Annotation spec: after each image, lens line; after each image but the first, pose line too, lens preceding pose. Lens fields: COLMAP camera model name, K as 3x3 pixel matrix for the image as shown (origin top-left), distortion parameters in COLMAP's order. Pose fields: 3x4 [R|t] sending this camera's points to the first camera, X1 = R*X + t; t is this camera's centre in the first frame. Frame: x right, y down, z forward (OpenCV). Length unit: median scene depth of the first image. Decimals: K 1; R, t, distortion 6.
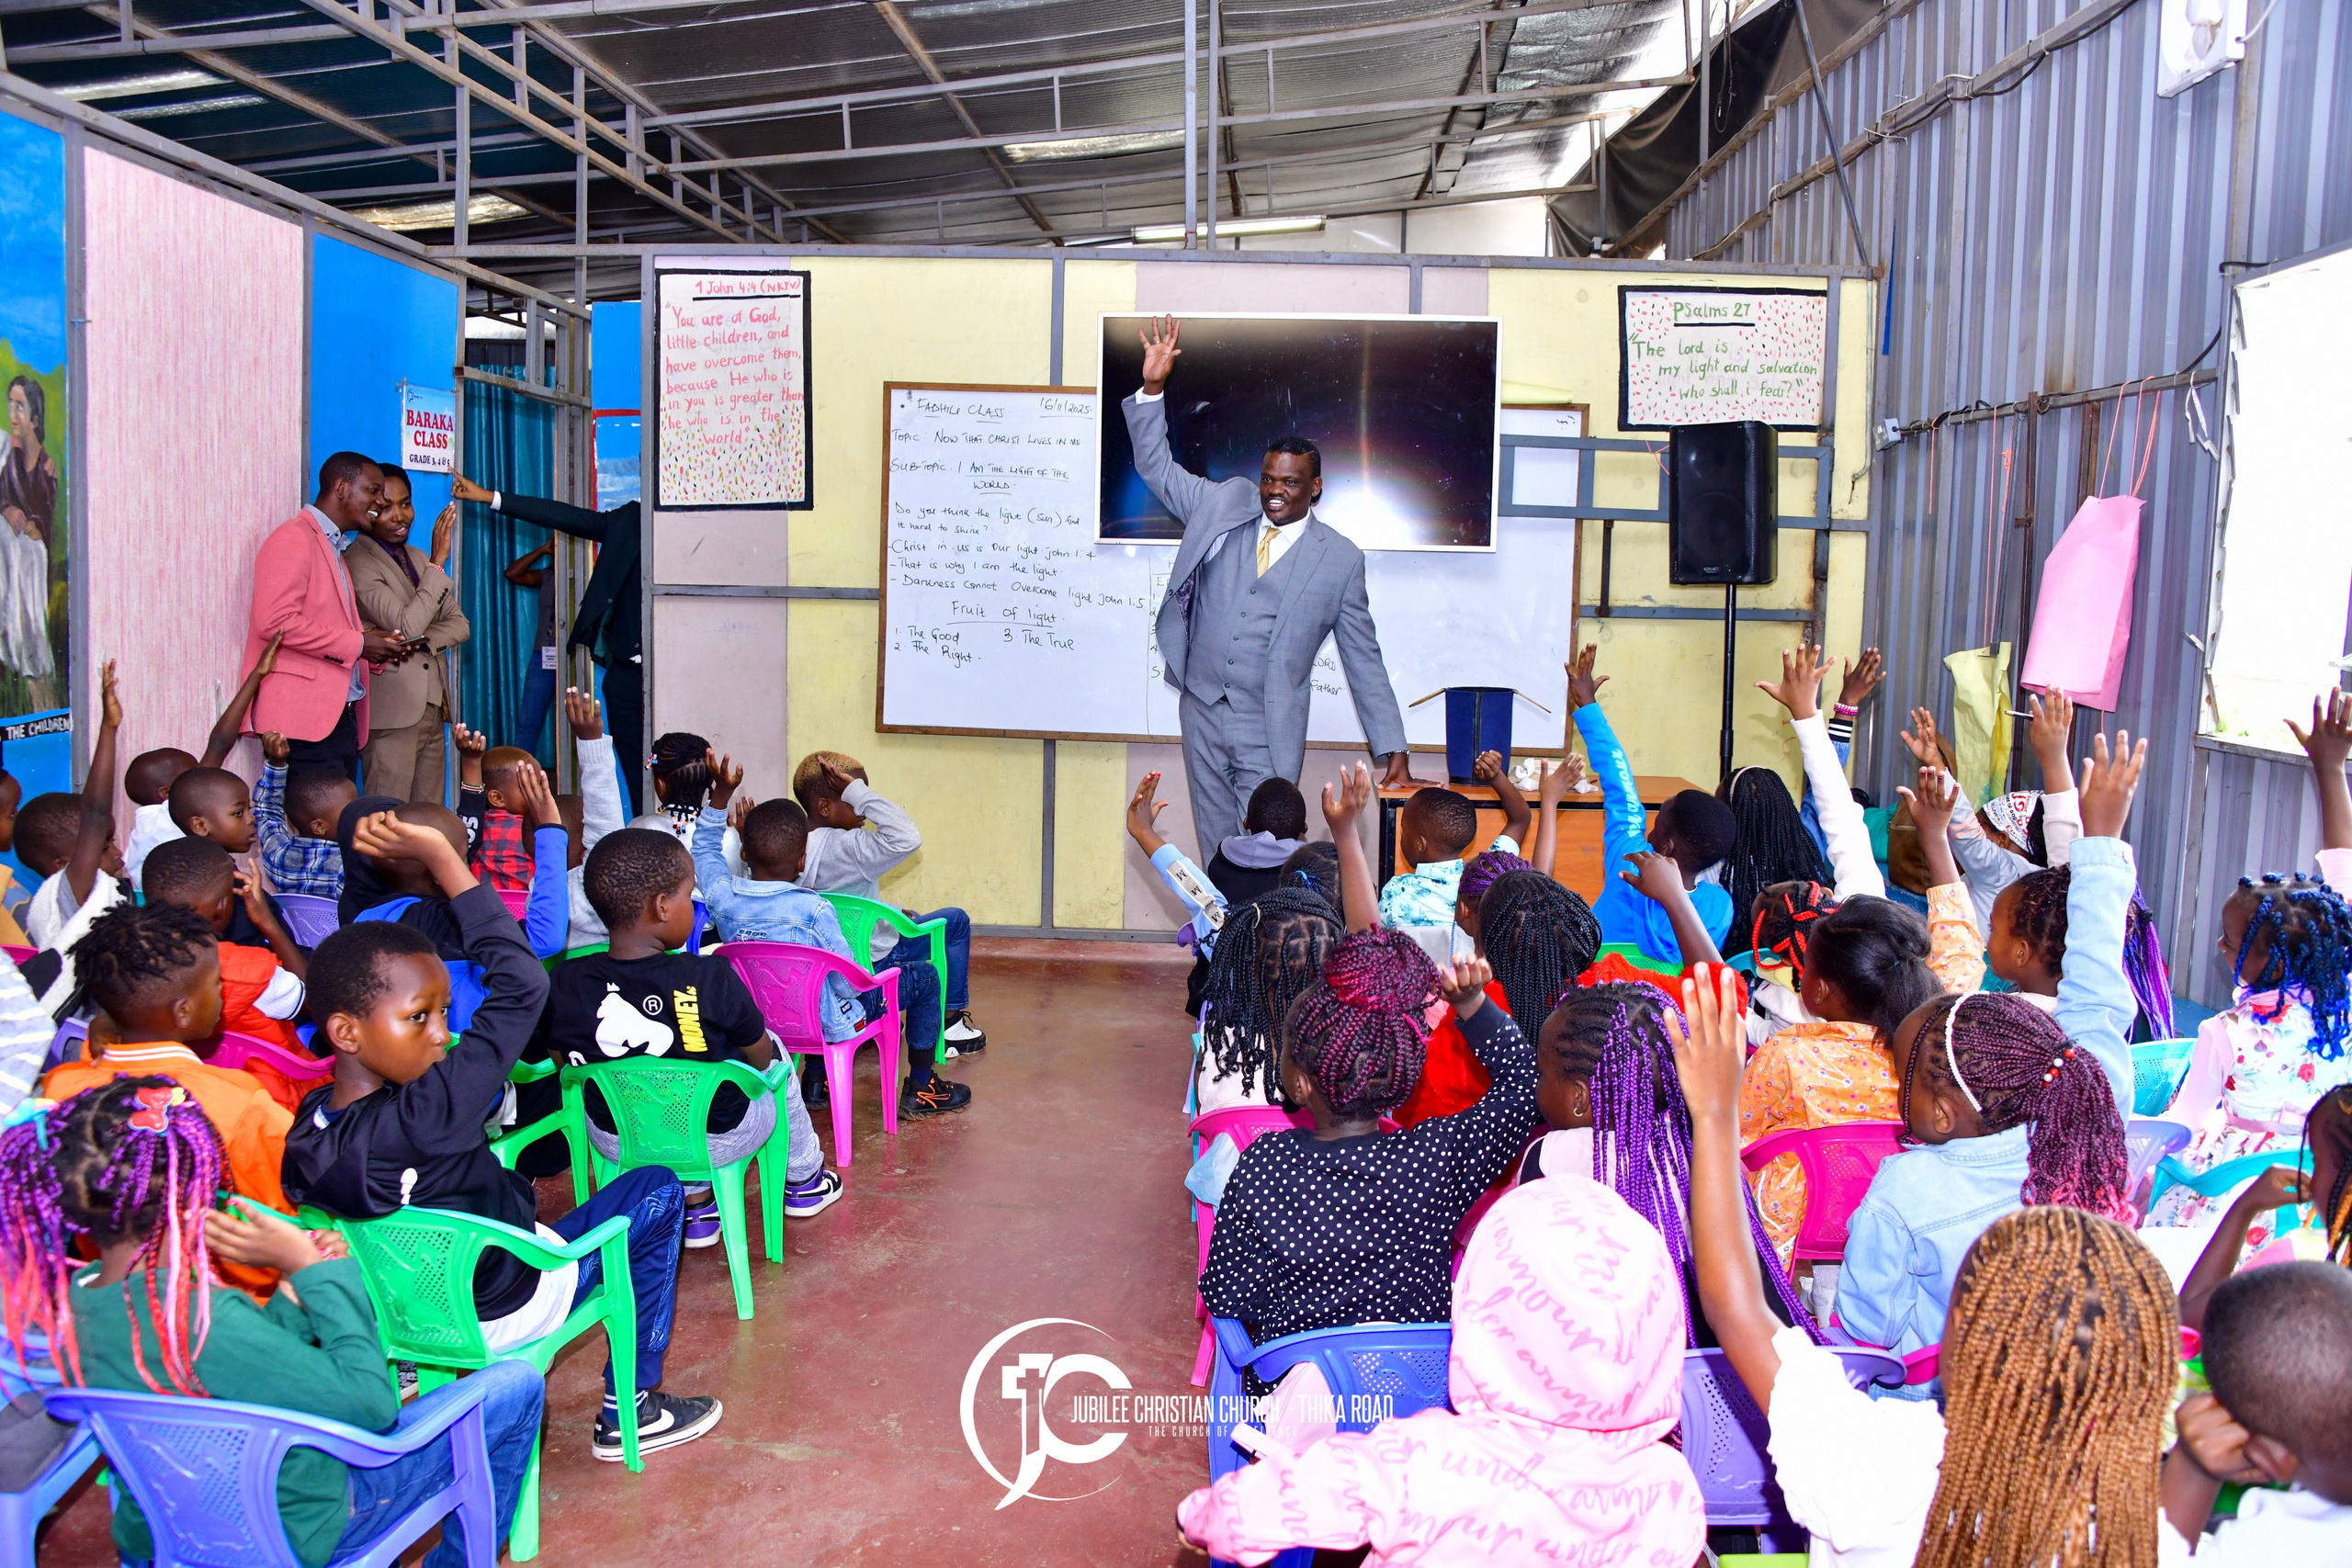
lens RADIAL K [[1949.9, 0, 1182.1], [0, 1949.9, 799.8], [0, 0, 1]] dist [-0.139368, 0.088630]
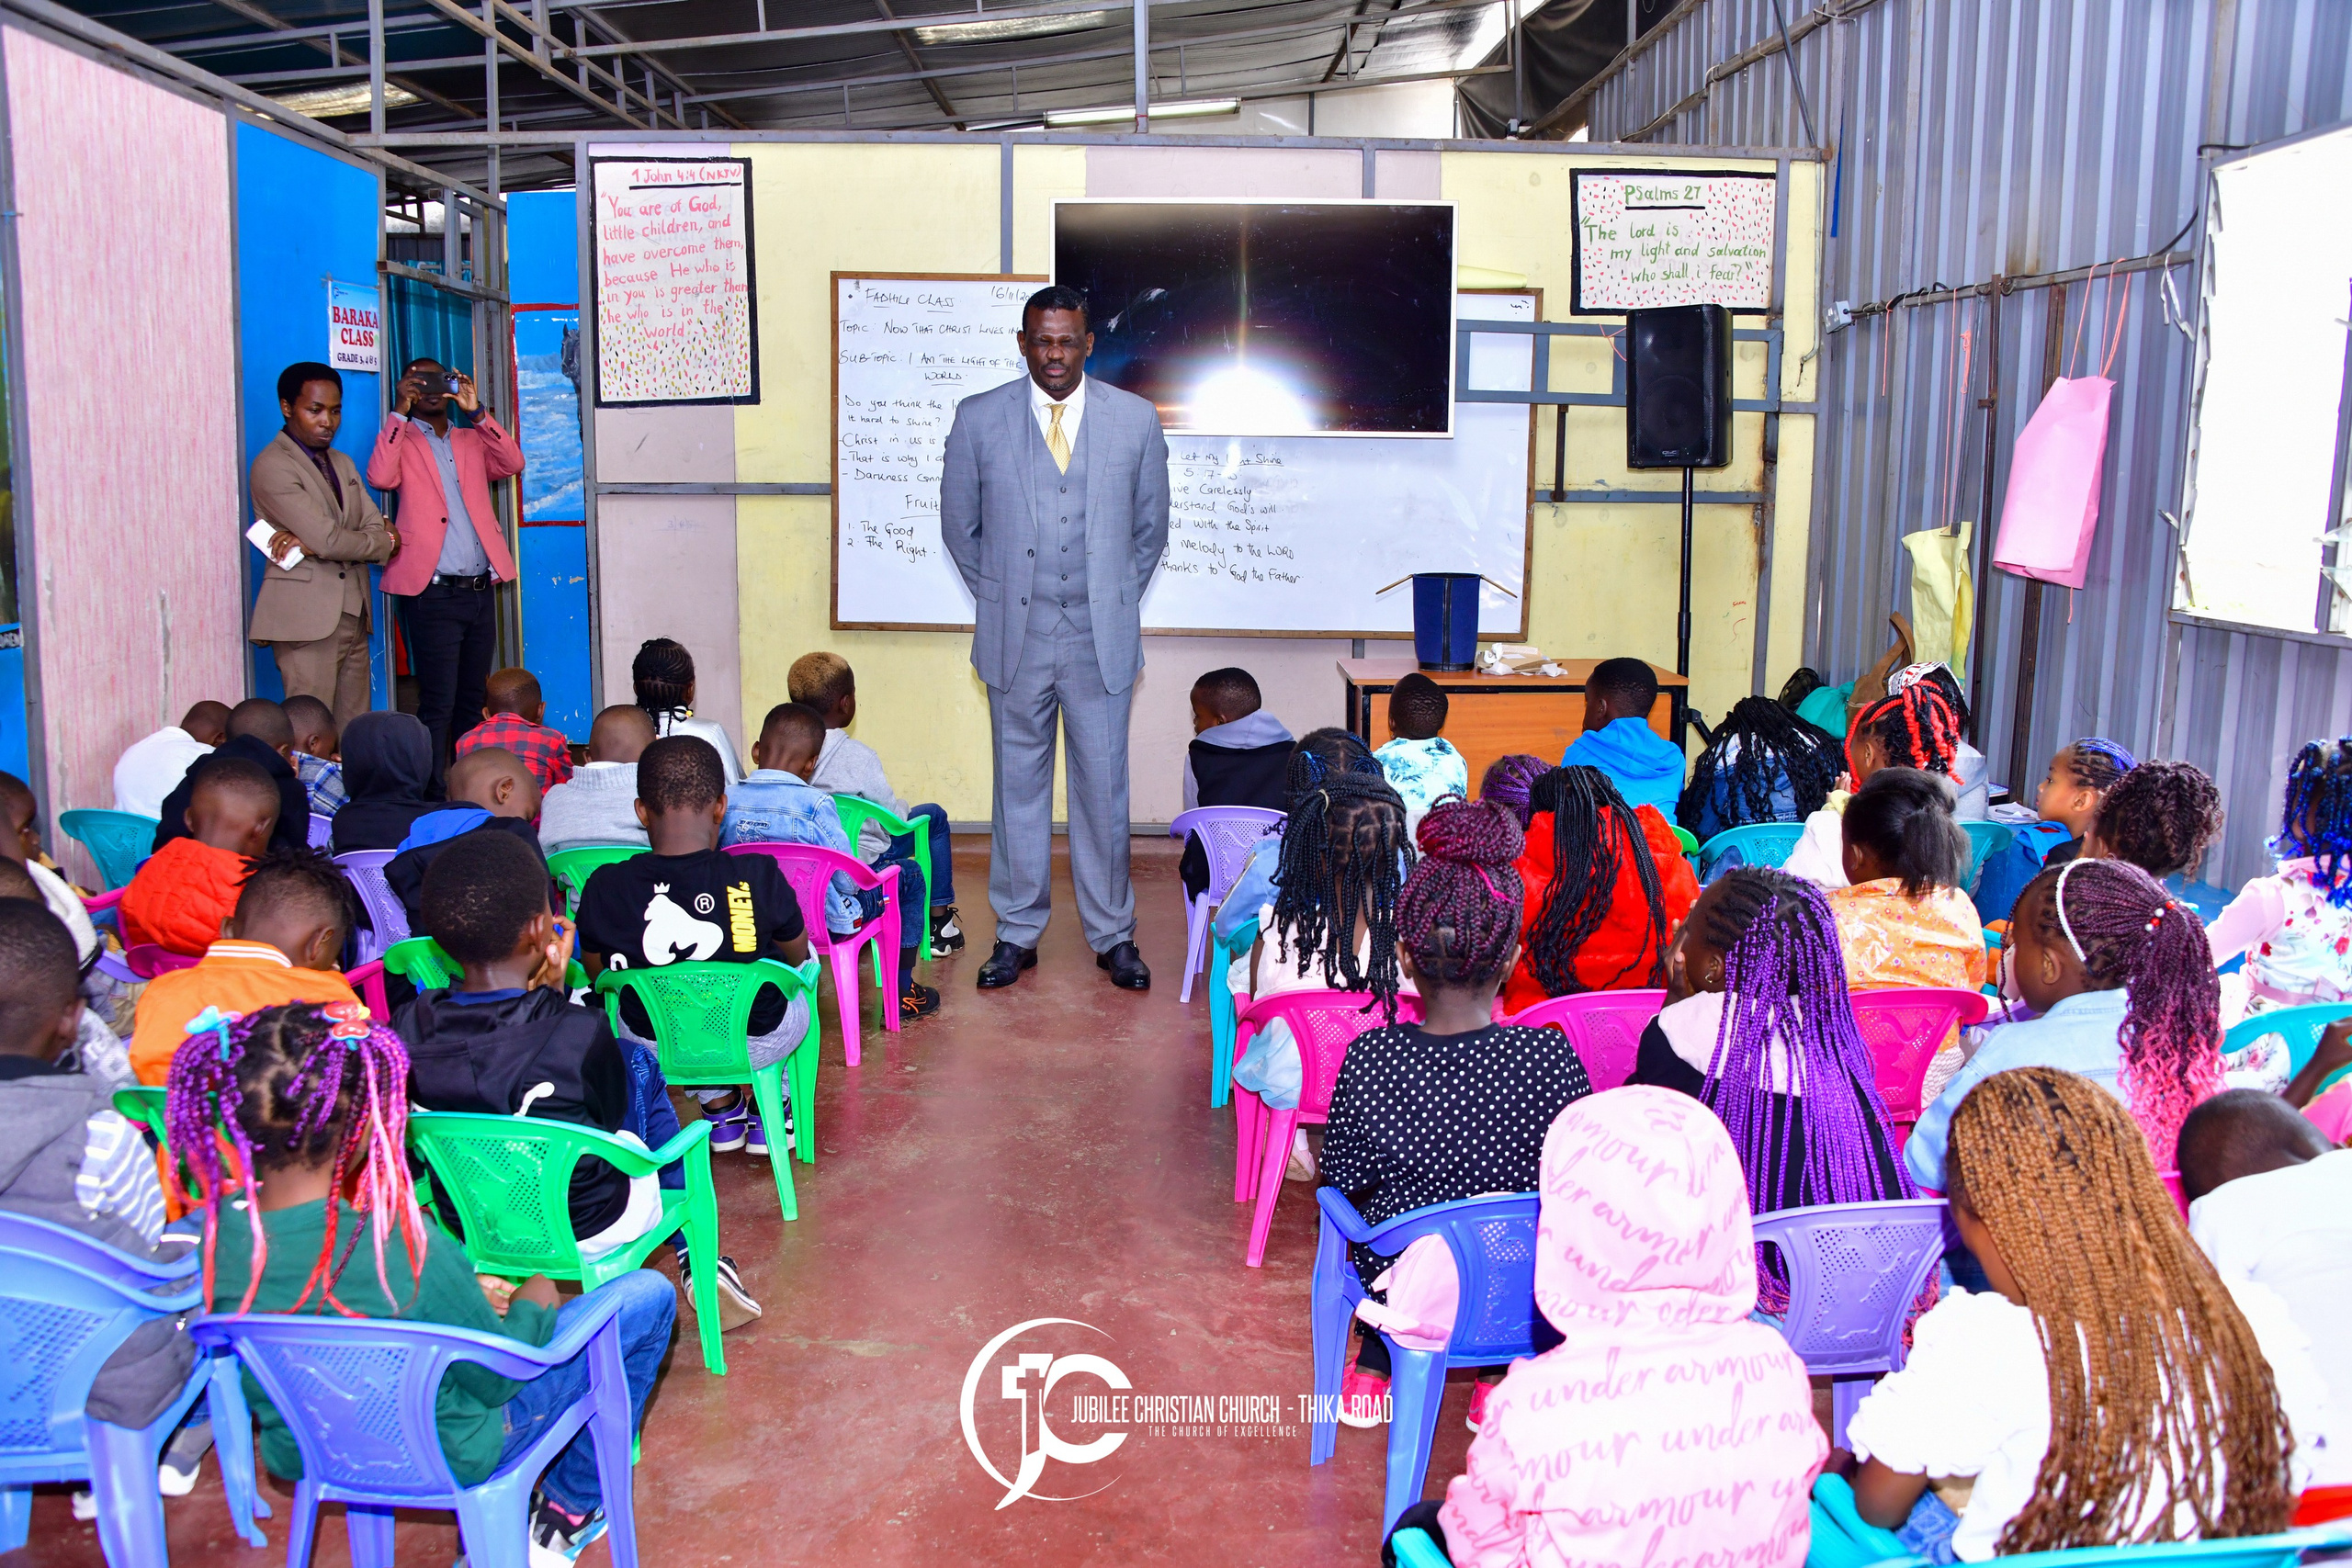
lens RADIAL K [[1956.2, 0, 1174.9], [0, 1956.2, 809.8], [0, 0, 1]] dist [-0.138376, 0.091870]
pose [[0.997776, -0.024306, 0.062071, -0.048800], [0.020549, 0.997958, 0.060472, 0.000470], [-0.063414, -0.059062, 0.996238, -0.001681]]
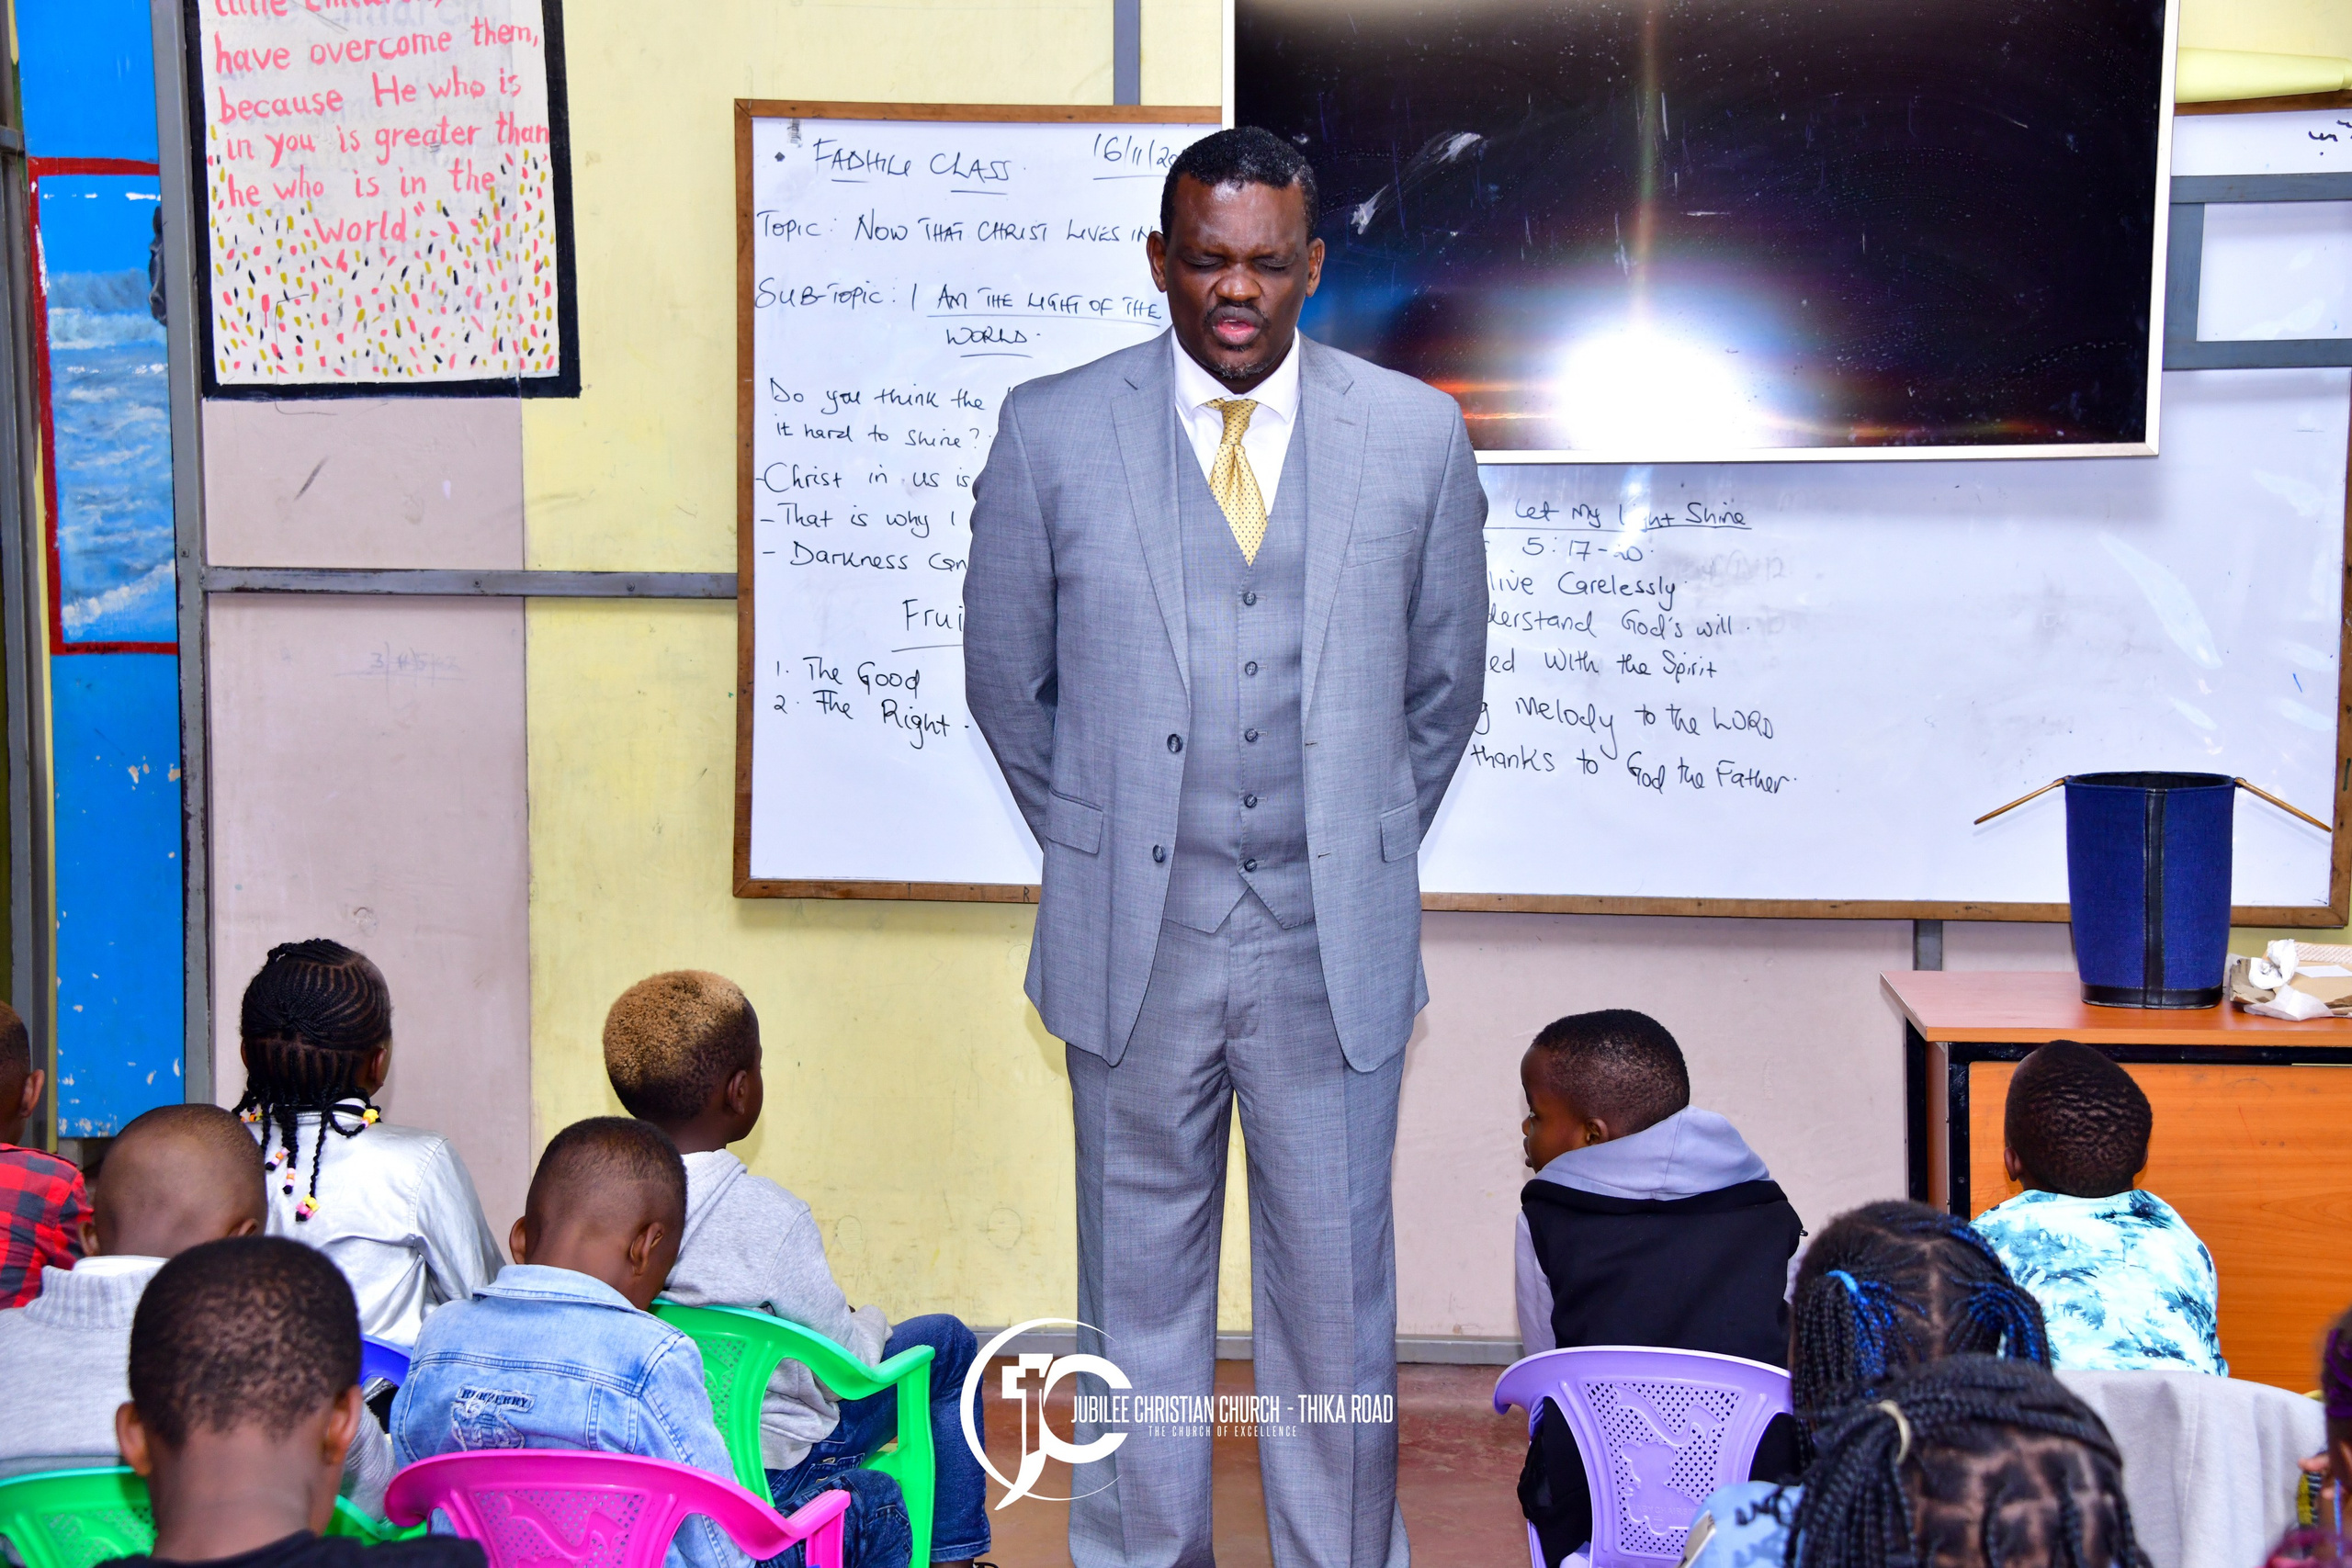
lens RADIAL K [[3933.0, 0, 1171.8], [0, 3933.0, 796.2], [0, 0, 1]] dist [0.315290, 0.789739]
pose [[0.999625, -0.019606, -0.019115, -0.041879], [0.018791, 0.998943, -0.041950, -0.018754], [0.019918, 0.041575, 0.998937, 0.103963]]
